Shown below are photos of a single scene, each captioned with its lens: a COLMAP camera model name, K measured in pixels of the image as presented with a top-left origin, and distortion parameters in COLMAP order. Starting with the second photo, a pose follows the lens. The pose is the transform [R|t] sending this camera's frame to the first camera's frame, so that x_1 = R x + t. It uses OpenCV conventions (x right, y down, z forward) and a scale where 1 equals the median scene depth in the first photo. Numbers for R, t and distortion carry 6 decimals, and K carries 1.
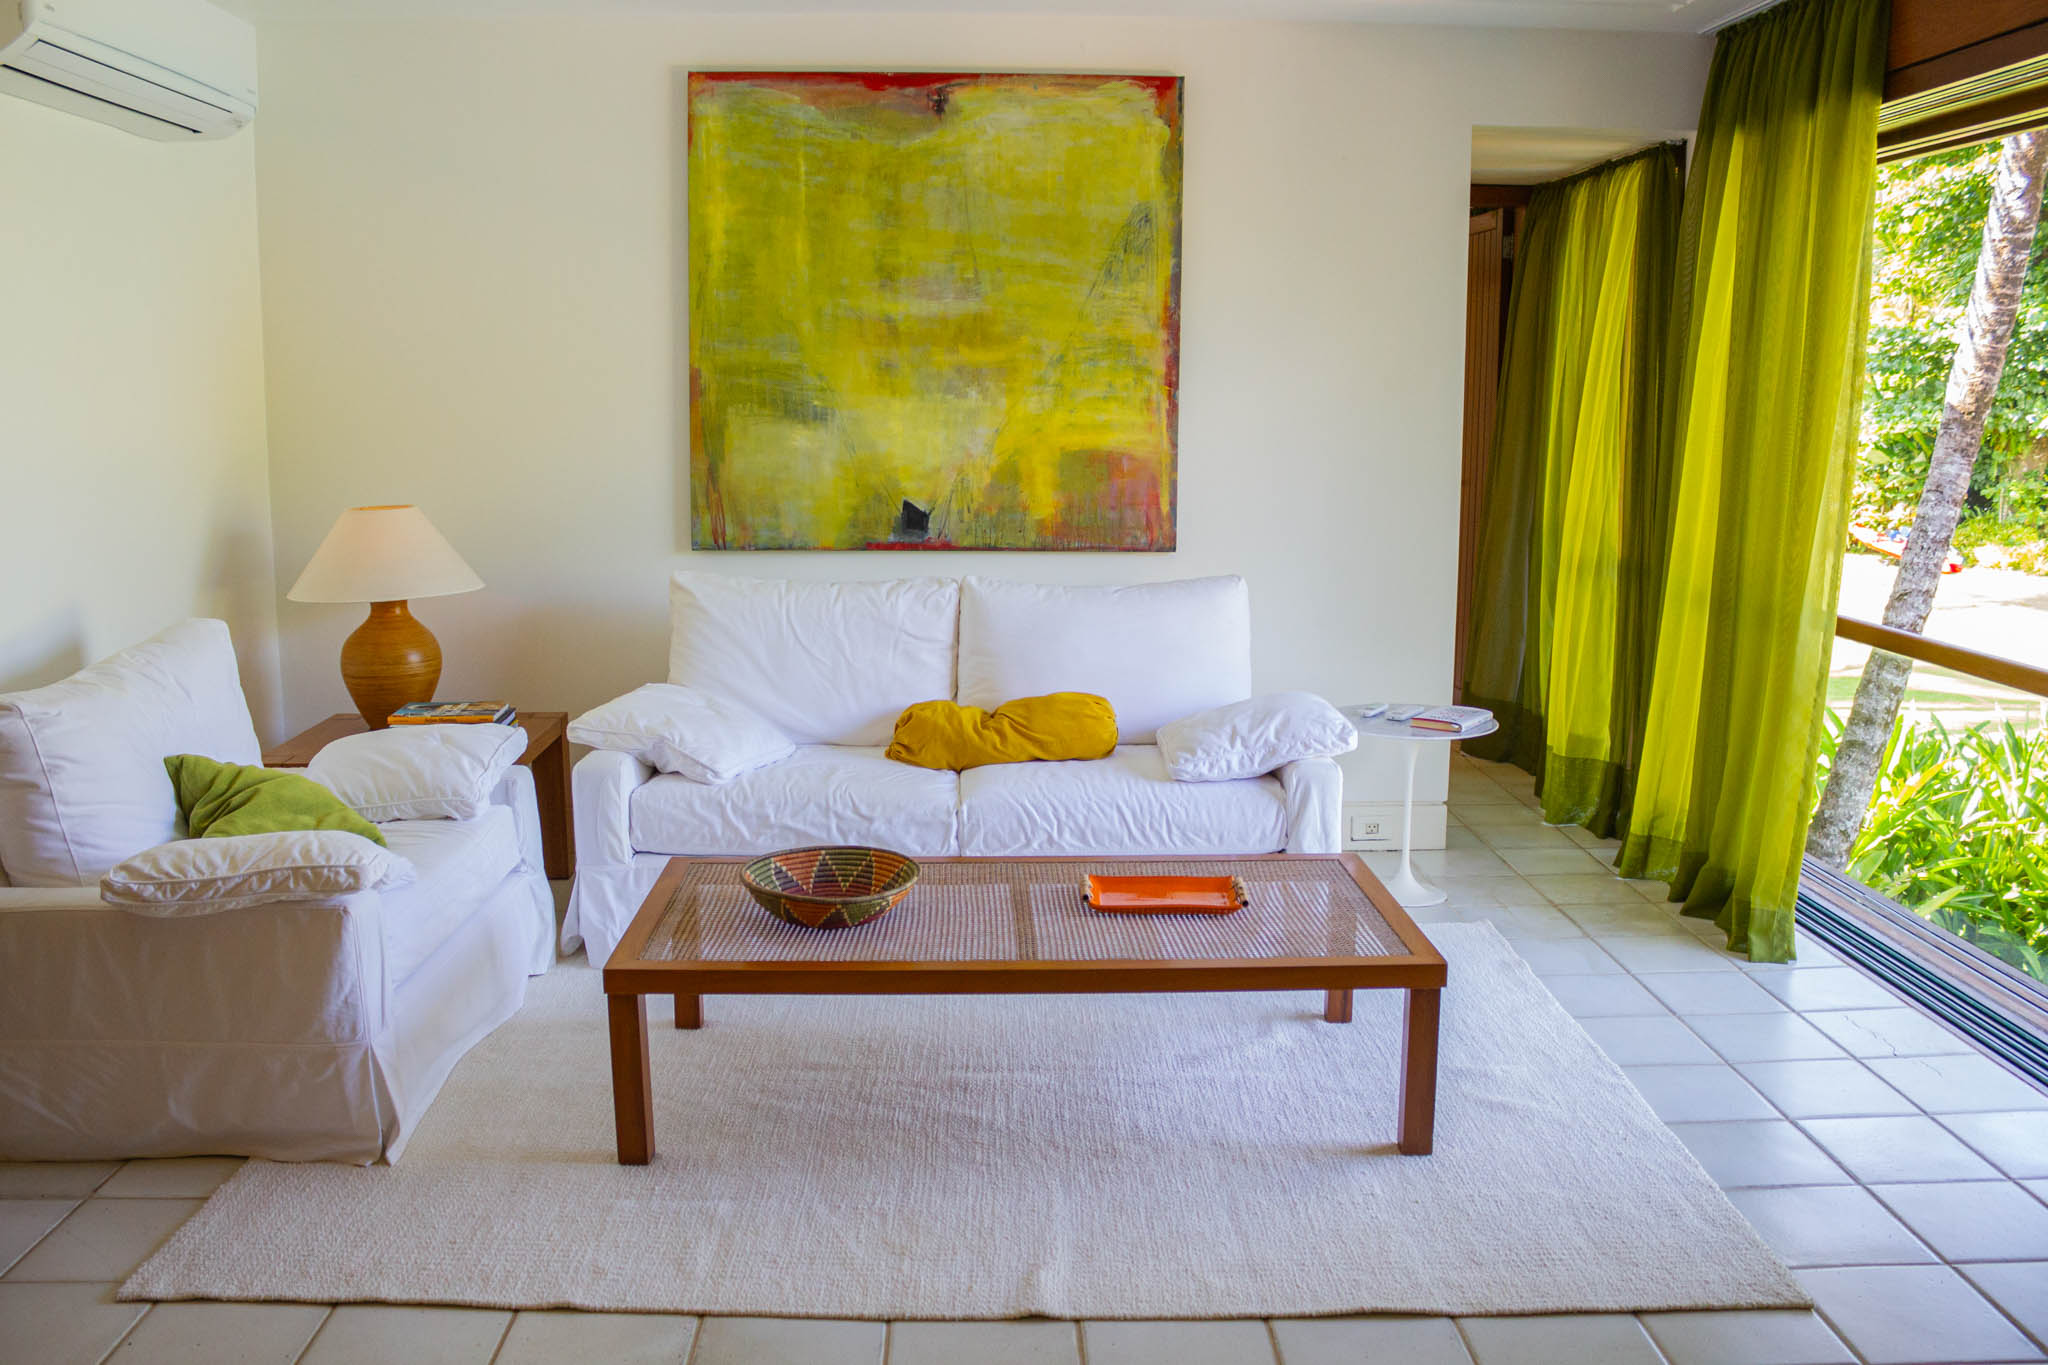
lens RADIAL K [[1720.6, 0, 1024.0], [0, 1720.6, 682.5], [0, 0, 1]] dist [-0.177130, 0.157113]
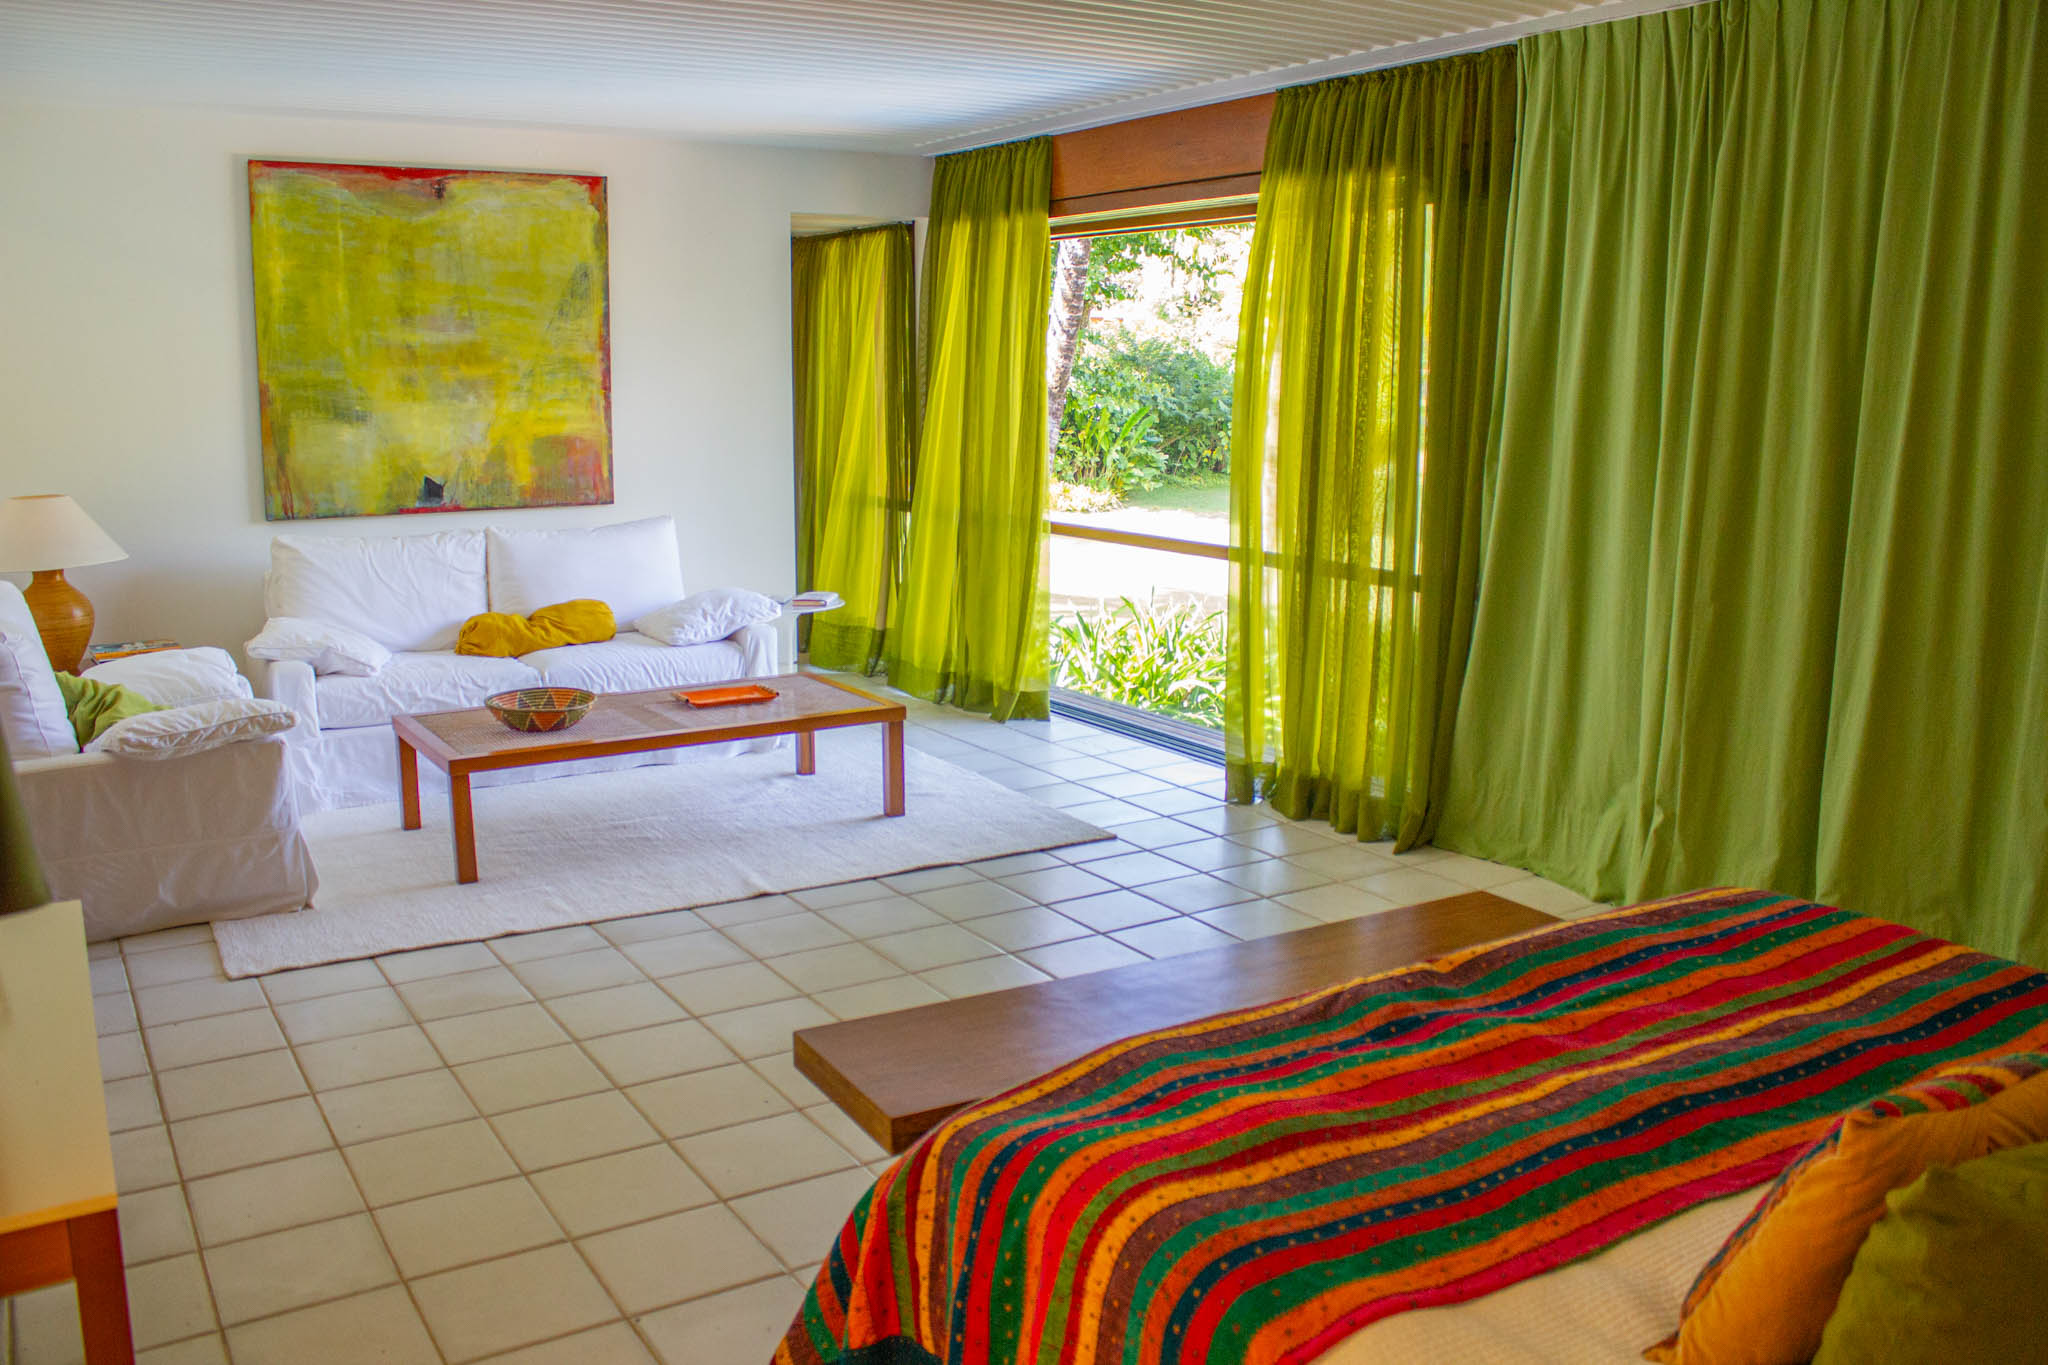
lens RADIAL K [[1720.6, 0, 1024.0], [0, 1720.6, 682.5], [0, 0, 1]] dist [-0.177130, 0.157113]
pose [[0.857418, -0.096103, 0.505568, -0.368058], [0.088859, 0.995300, 0.038497, 0.051195], [-0.506891, 0.011916, 0.861928, -0.425986]]
